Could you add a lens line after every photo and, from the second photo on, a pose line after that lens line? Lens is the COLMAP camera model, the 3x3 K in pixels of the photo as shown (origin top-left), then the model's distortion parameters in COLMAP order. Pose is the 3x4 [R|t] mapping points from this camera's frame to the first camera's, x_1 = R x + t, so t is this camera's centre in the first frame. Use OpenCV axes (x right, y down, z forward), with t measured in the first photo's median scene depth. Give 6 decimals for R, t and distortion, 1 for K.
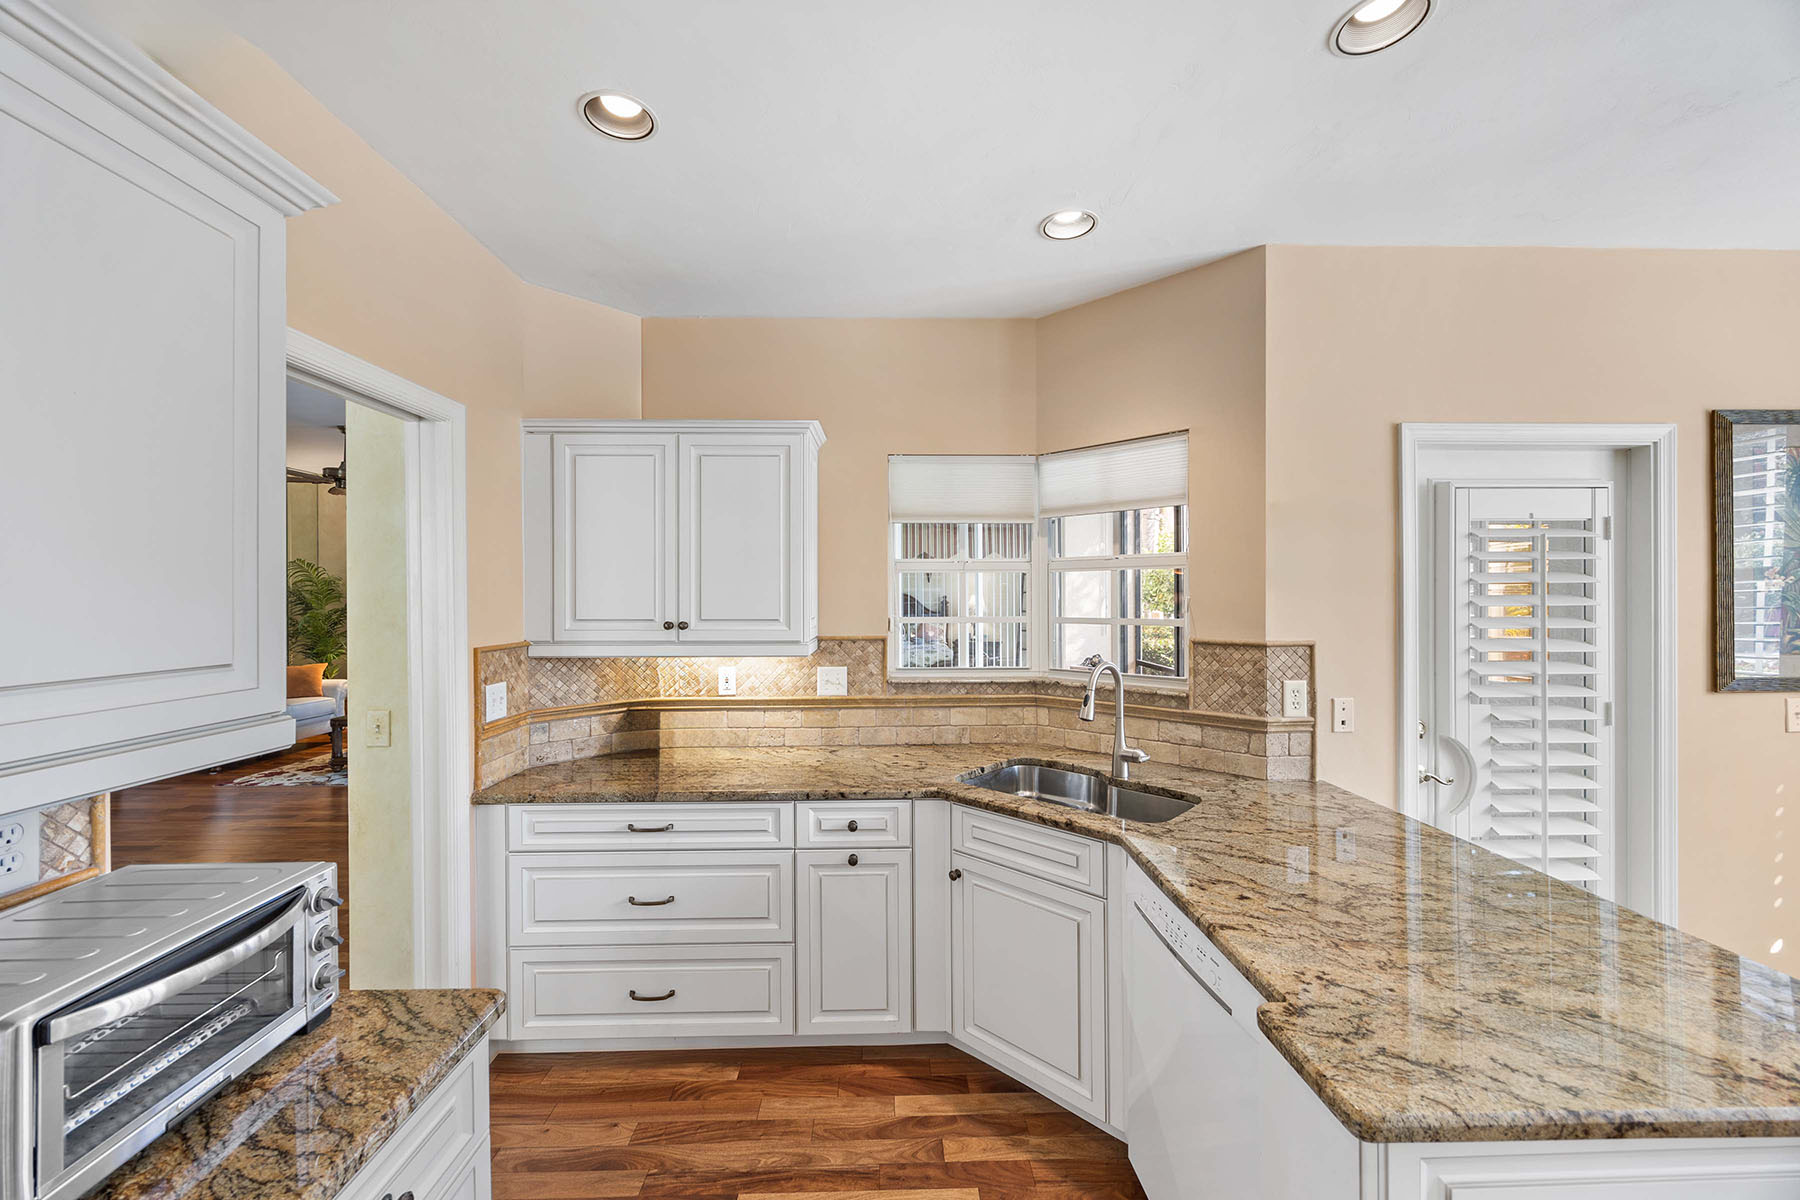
lens RADIAL K [[683.3, 0, 899.0], [0, 683.3, 595.7], [0, 0, 1]] dist [-0.003242, -0.000106]
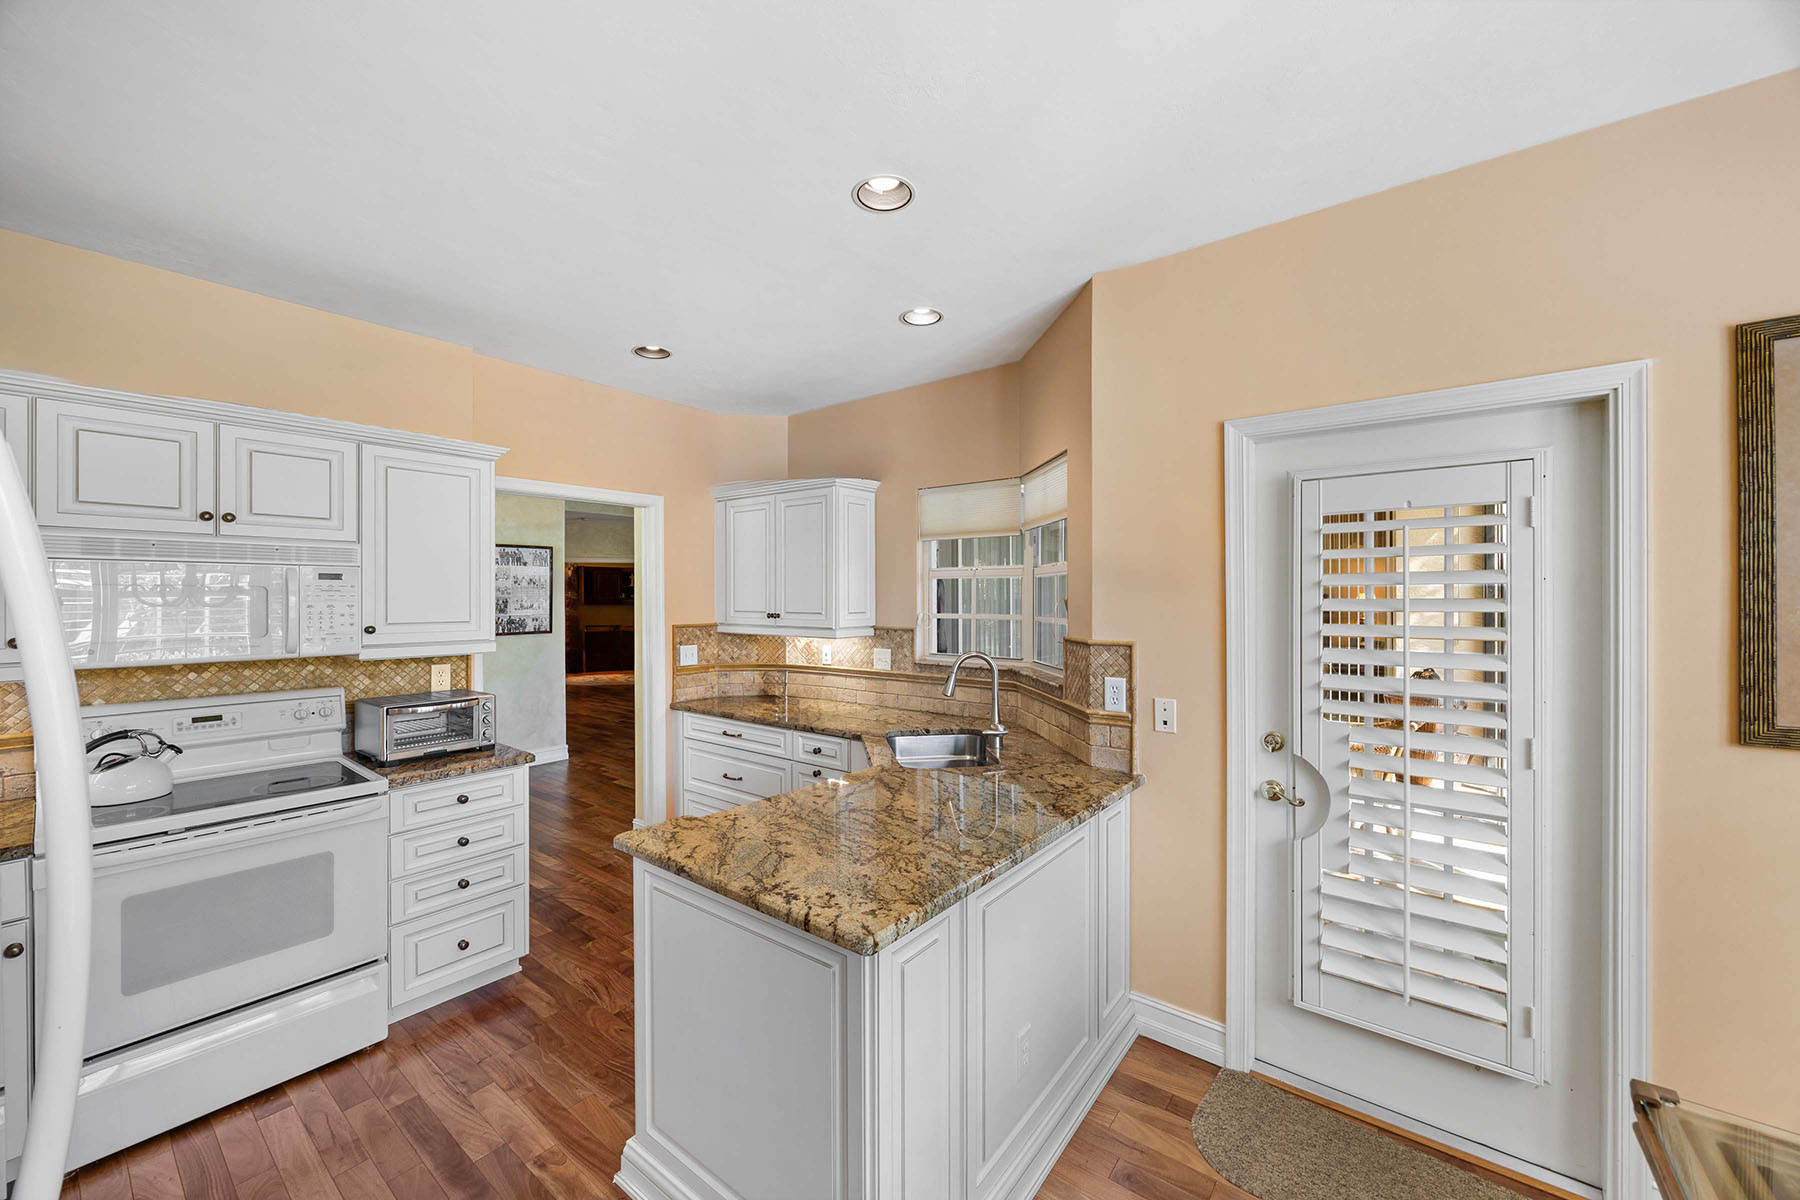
lens RADIAL K [[683.3, 0, 896.4], [0, 683.3, 595.4], [0, 0, 1]] dist [-0.003242, -0.000106]
pose [[0.772238, 0.000975, -0.635332, 0.975627], [0.001273, 0.999994, 0.003081, -0.008488], [0.635332, -0.003188, 0.772233, -0.046172]]
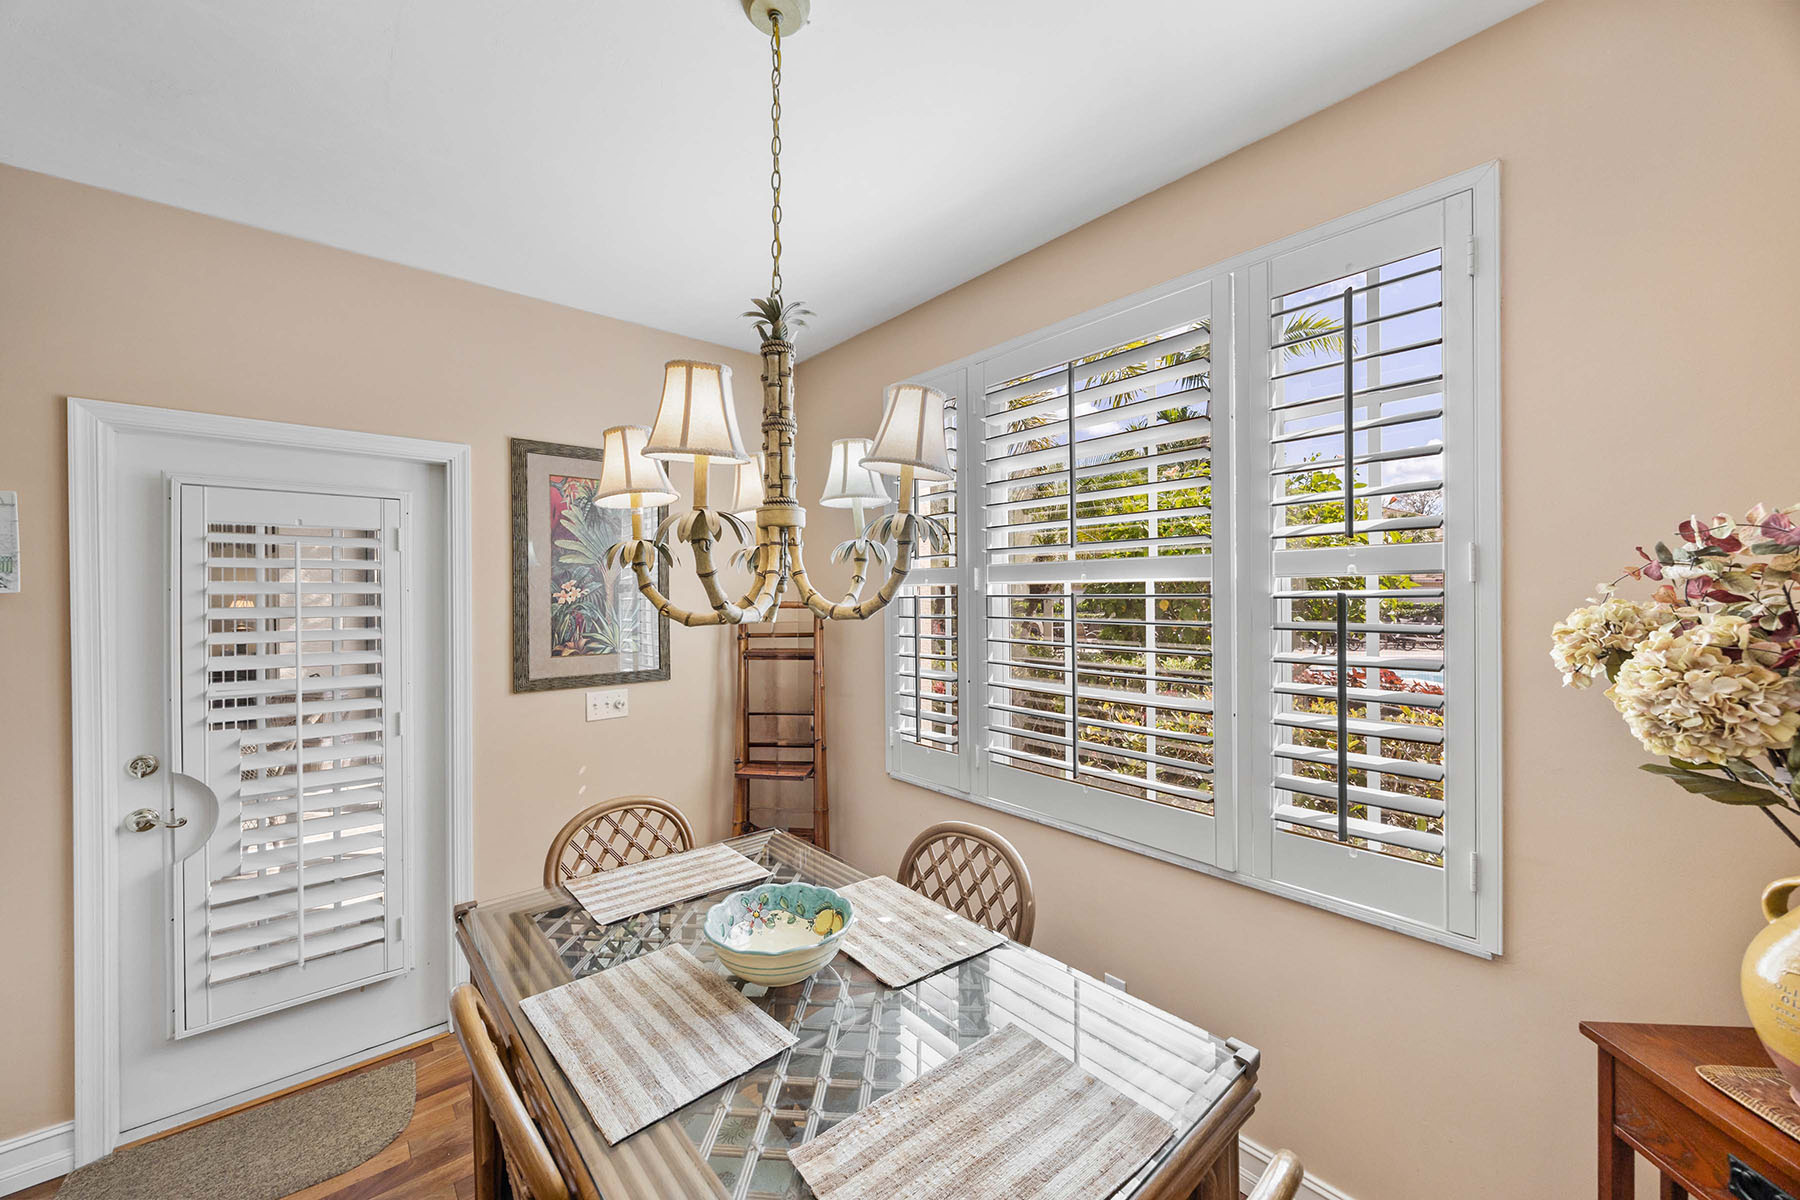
lens RADIAL K [[683.3, 0, 891.3], [0, 683.3, 601.5], [0, 0, 1]] dist [-0.003242, -0.000106]
pose [[0.778842, -0.003848, 0.627208, 0.974910], [0.004588, 0.999989, 0.000438, -0.004696], [-0.627203, 0.002537, 0.778851, -0.241991]]
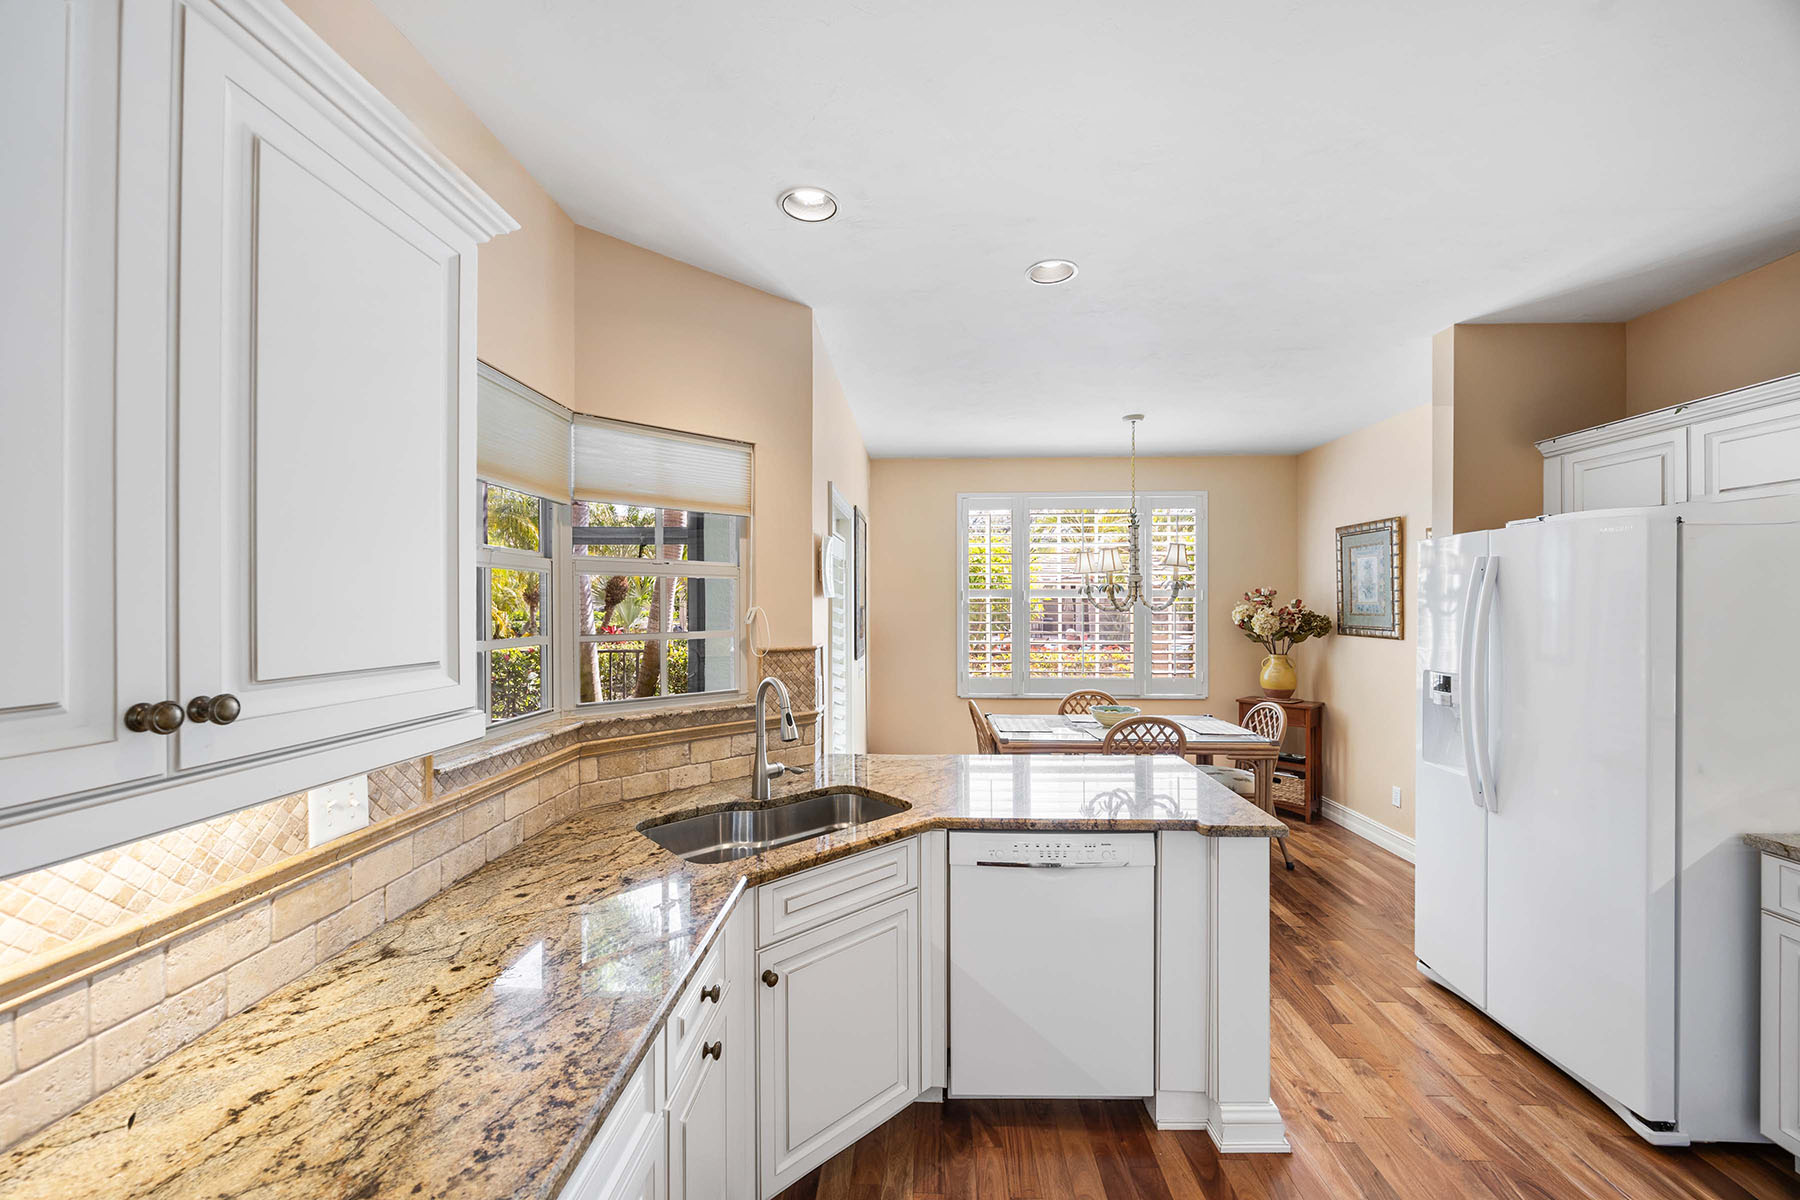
lens RADIAL K [[683.3, 0, 887.2], [0, 683.3, 607.2], [0, 0, 1]] dist [-0.003242, -0.000106]
pose [[0.084250, 0.001962, 0.996443, -0.614319], [0.004942, 0.999985, -0.002387, 0.004440], [-0.996432, 0.005126, 0.084239, 0.758530]]
